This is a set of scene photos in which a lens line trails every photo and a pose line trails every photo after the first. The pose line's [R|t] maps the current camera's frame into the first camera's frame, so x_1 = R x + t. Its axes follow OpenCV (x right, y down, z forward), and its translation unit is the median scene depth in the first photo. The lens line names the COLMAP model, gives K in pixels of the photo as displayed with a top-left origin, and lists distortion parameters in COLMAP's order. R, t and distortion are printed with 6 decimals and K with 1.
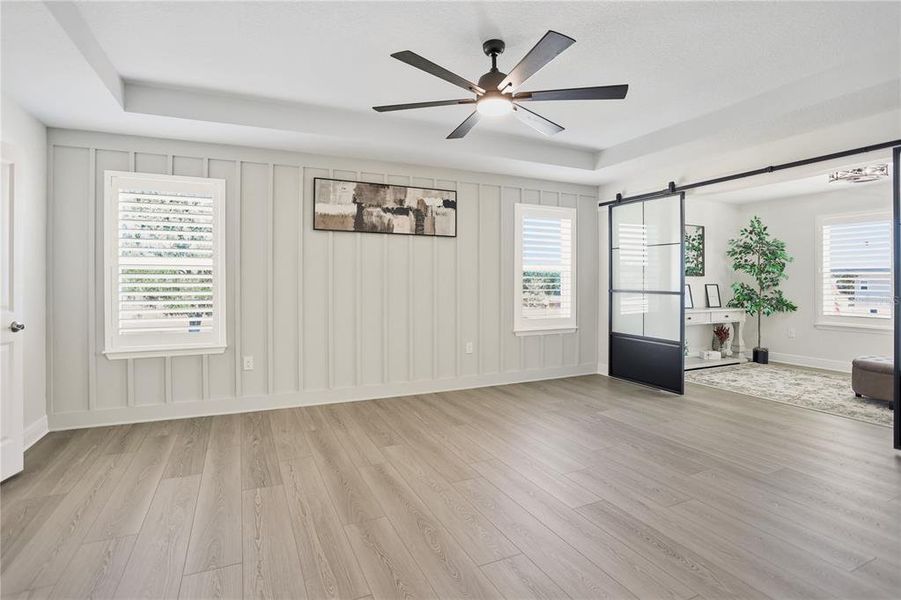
lens RADIAL K [[454.6, 0, 450.5], [0, 454.6, 300.0], [0, 0, 1]] dist [-0.102337, 0.070534]
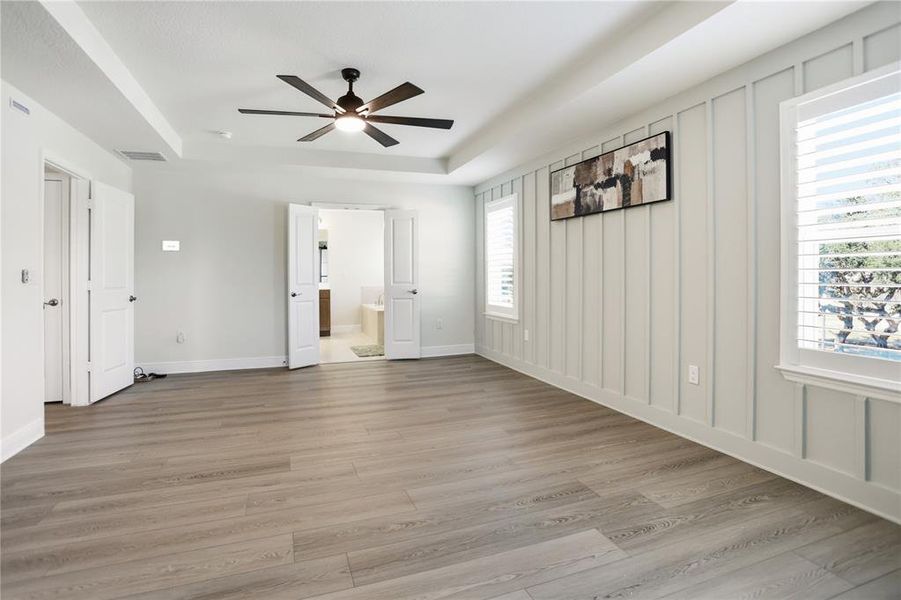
lens RADIAL K [[454.6, 0, 450.5], [0, 454.6, 300.0], [0, 0, 1]] dist [-0.102337, 0.070534]
pose [[-0.084730, 0.056071, -0.994825, 0.738854], [-0.036167, 0.997584, 0.059307, -0.021663], [0.995747, 0.041005, -0.082497, 0.791713]]
